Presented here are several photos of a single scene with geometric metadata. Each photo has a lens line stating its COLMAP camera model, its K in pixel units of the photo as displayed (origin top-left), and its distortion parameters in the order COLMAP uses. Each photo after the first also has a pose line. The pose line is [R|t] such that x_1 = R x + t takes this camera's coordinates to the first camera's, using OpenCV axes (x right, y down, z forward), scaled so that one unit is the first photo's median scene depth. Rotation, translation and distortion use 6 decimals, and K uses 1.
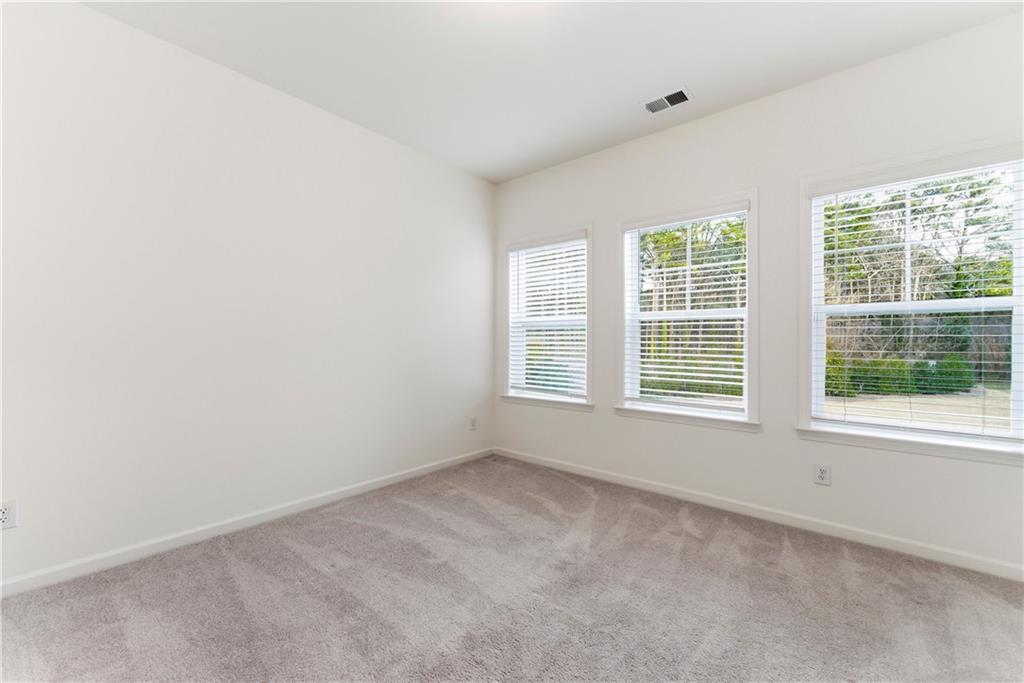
lens RADIAL K [[416.8, 0, 515.3], [0, 416.8, 344.5], [0, 0, 1]] dist [-0.013010, -0.000680]
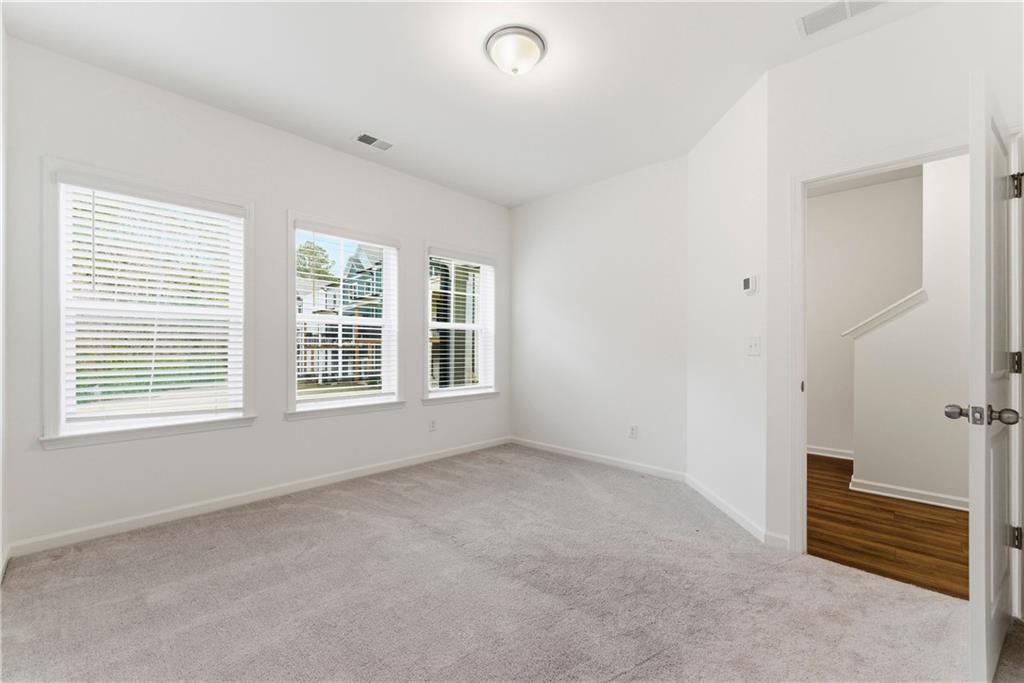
lens RADIAL K [[416.8, 0, 515.3], [0, 416.8, 344.5], [0, 0, 1]] dist [-0.013010, -0.000680]
pose [[0.046768, 0.000549, 0.998906, -0.783832], [0.001367, 0.999999, -0.000614, -0.002156], [-0.998905, 0.001394, 0.046767, 0.517199]]
